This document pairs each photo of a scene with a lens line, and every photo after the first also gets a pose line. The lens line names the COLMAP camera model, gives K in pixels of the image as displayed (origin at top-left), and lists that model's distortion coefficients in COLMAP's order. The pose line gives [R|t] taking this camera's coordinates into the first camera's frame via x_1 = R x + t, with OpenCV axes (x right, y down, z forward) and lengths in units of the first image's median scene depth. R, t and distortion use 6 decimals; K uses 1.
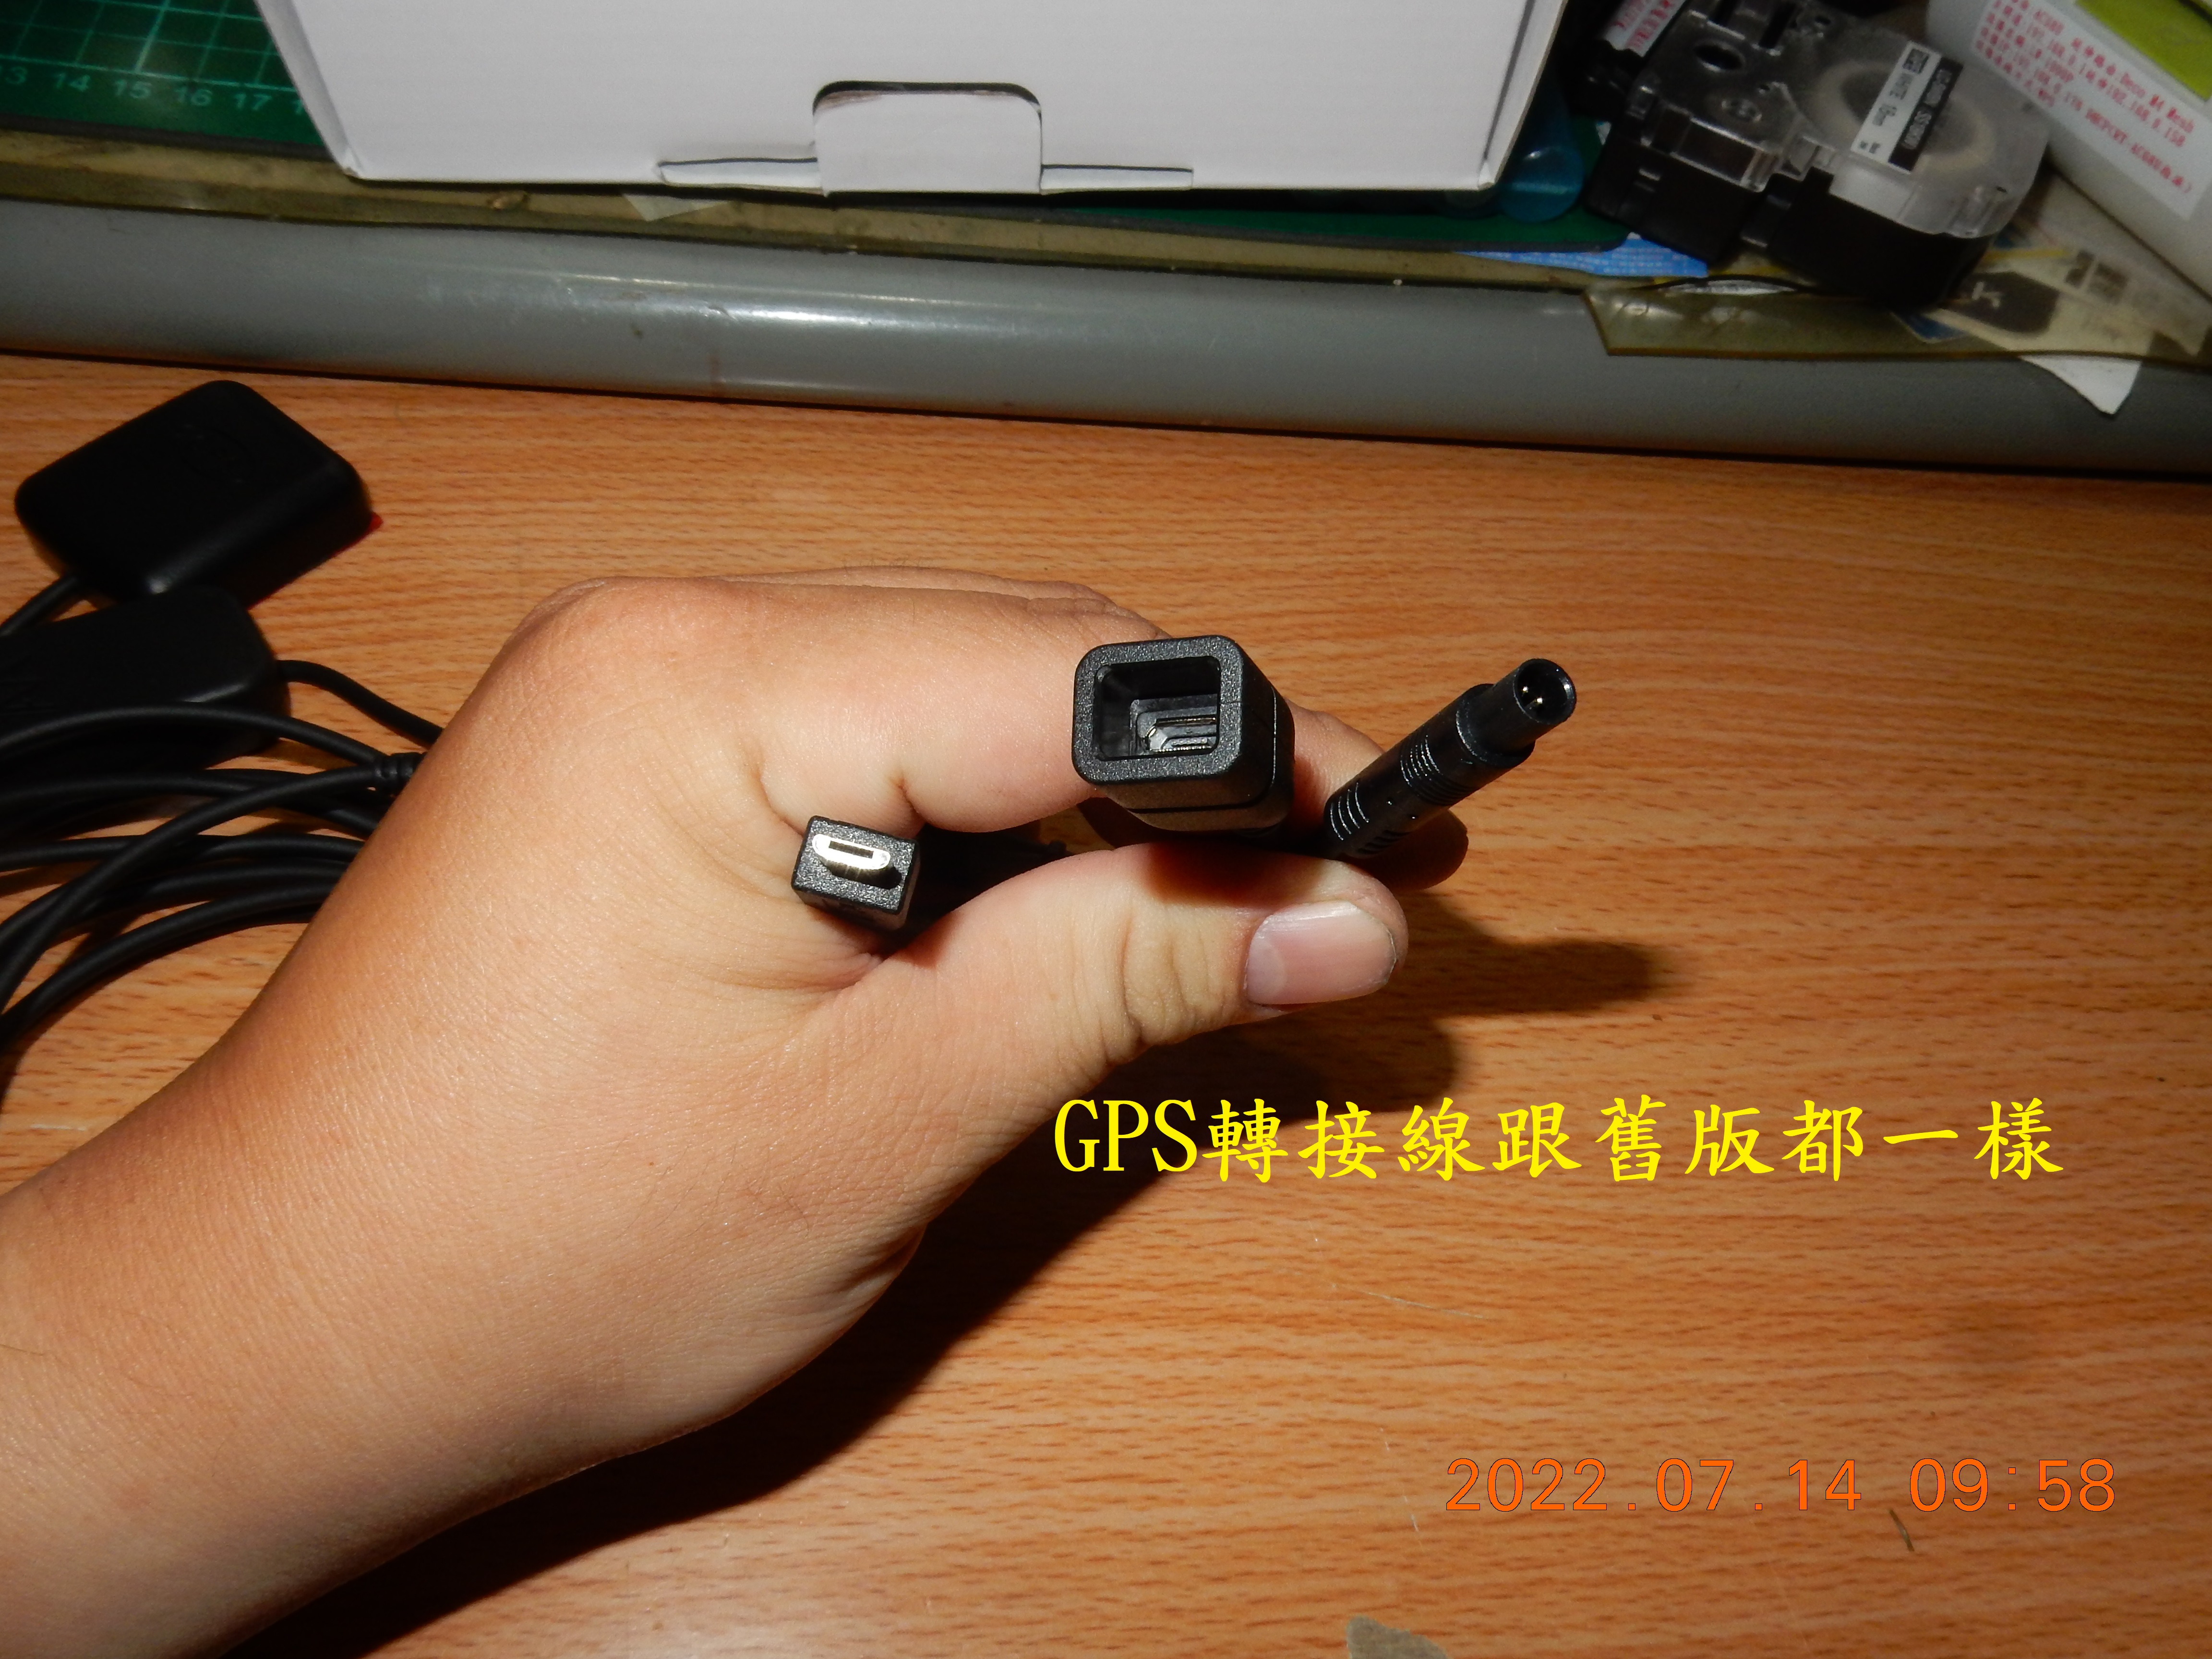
lens RADIAL K [[1612.0, 0, 1081.9], [0, 1612.0, 838.8], [0, 0, 1]] dist [0.000187, 0.004912]
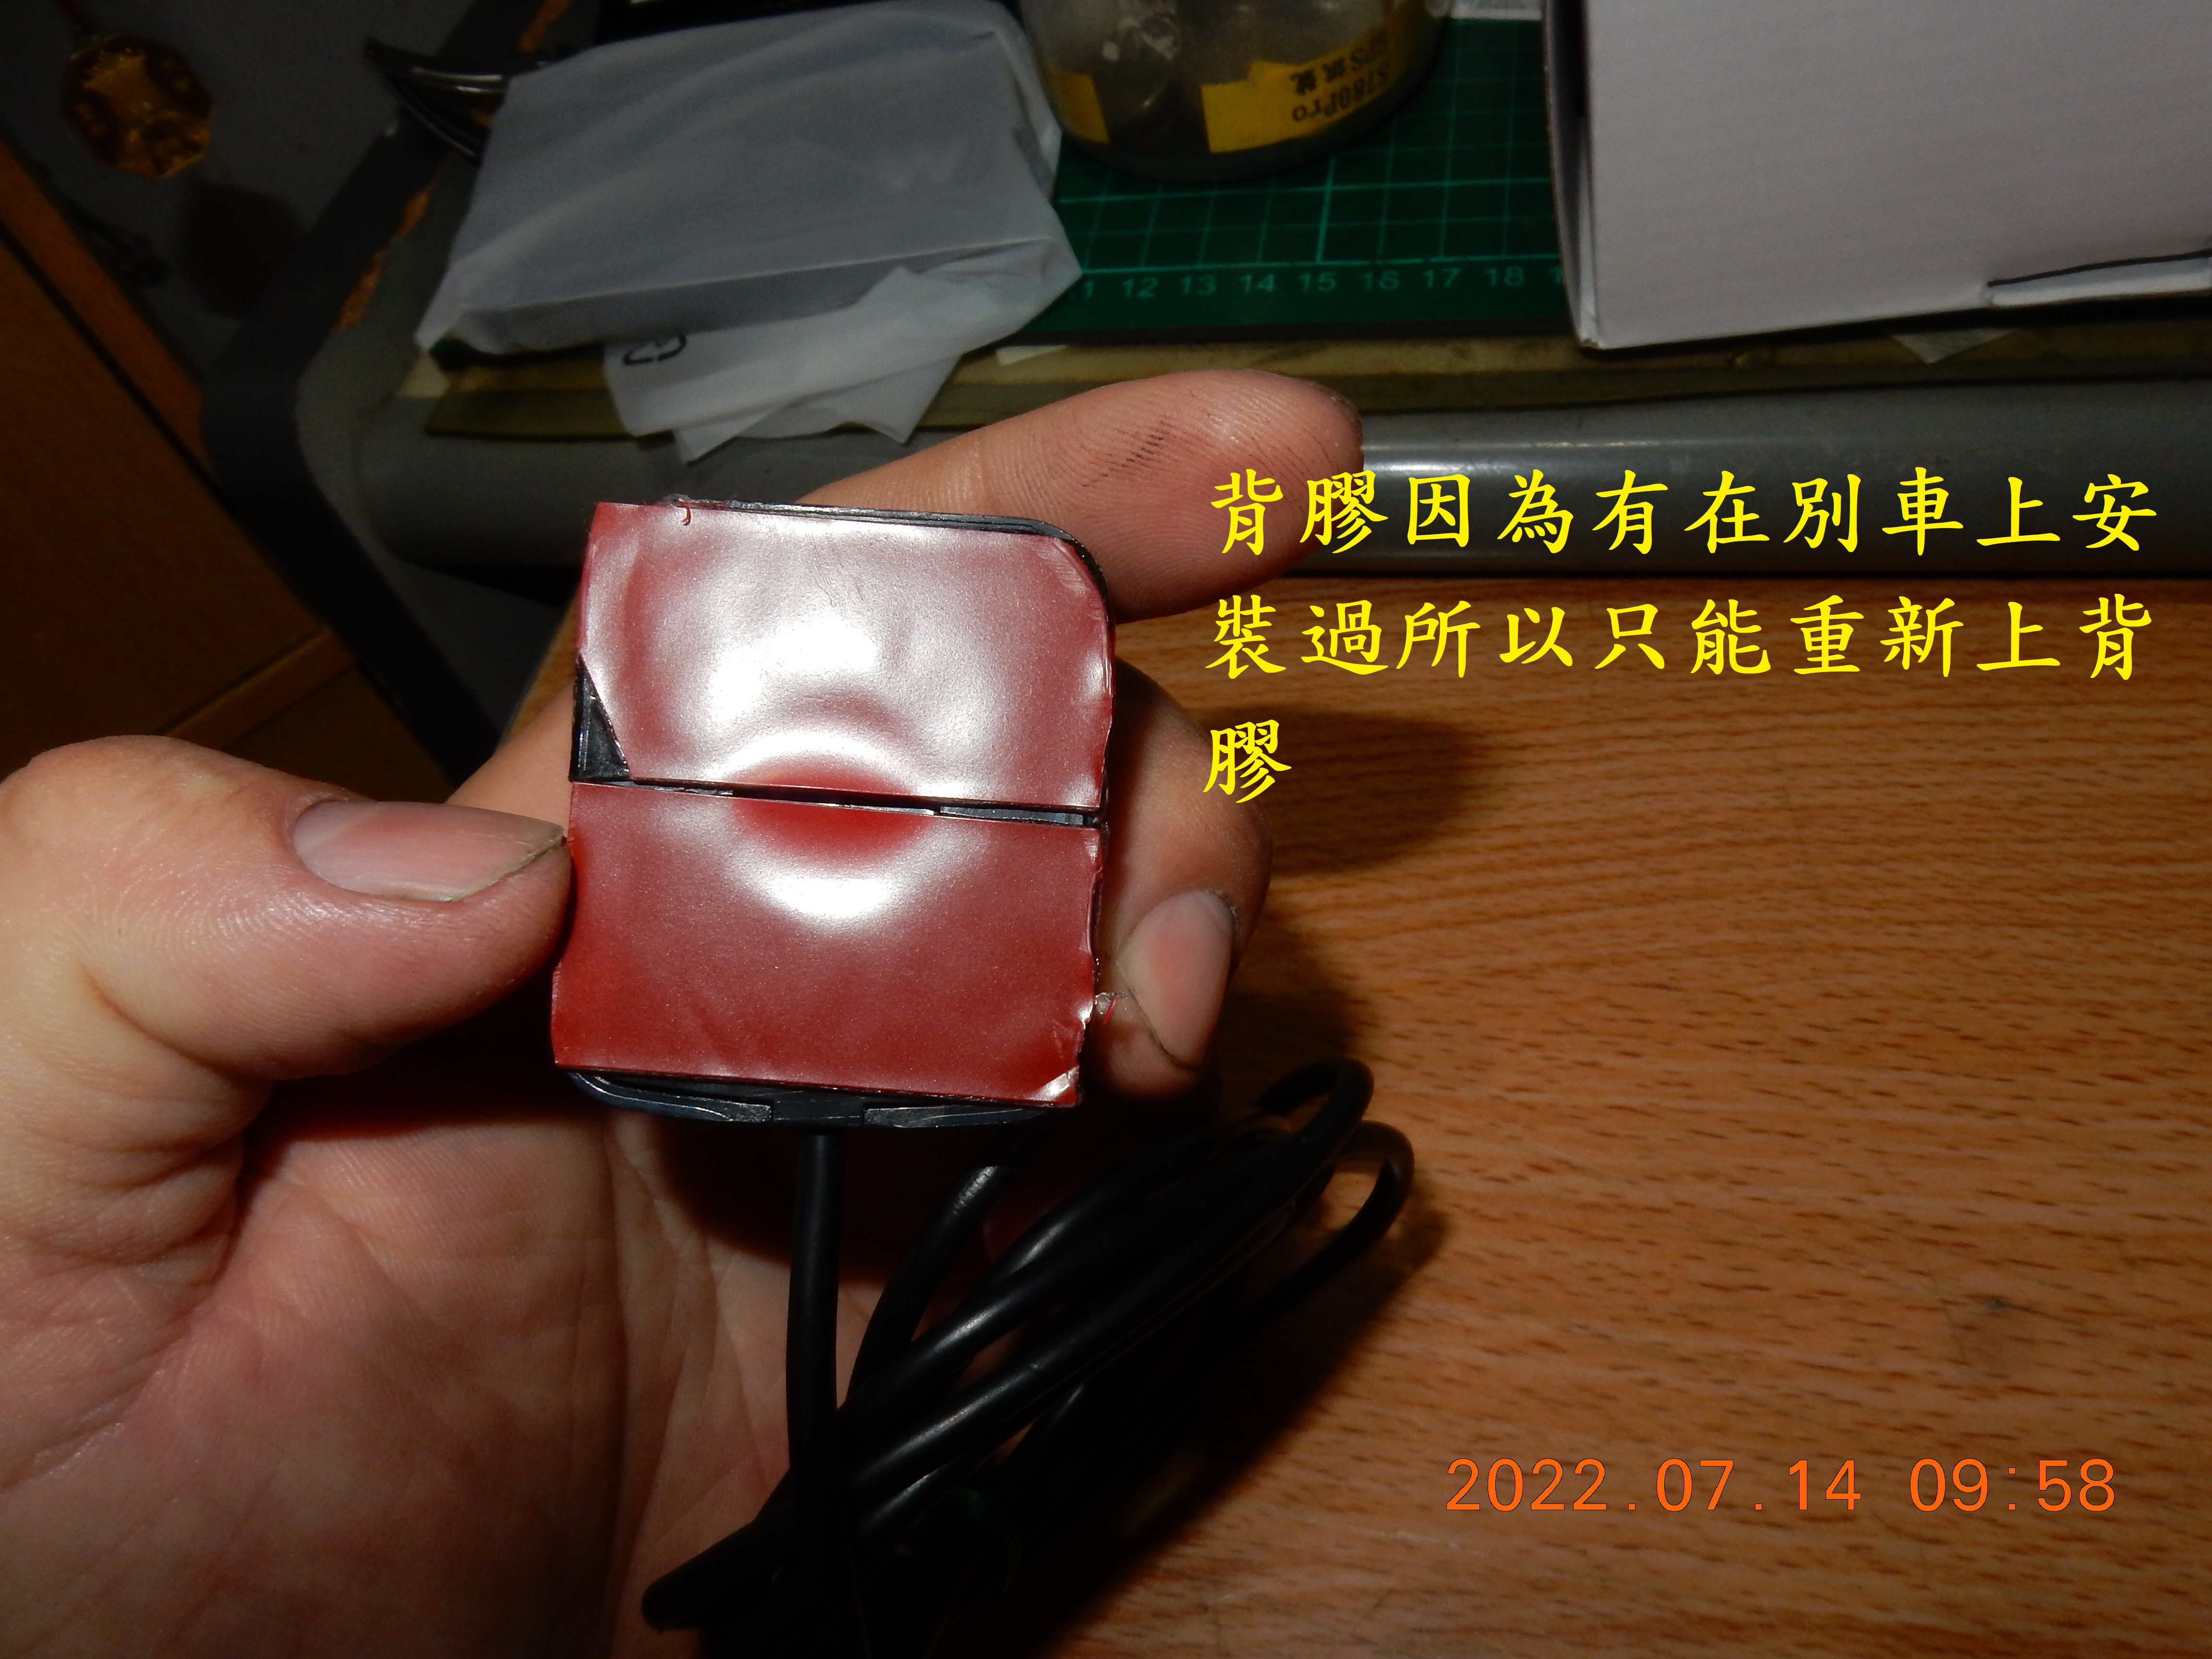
lens RADIAL K [[1613.0, 0, 1082.4], [0, 1613.0, 827.4], [0, 0, 1]] dist [-0.003865, -0.010862]
pose [[0.928429, 0.003402, -0.371494, -0.372439], [-0.015348, 0.999456, -0.029204, -0.124720], [0.371193, 0.032815, 0.927976, 0.107364]]
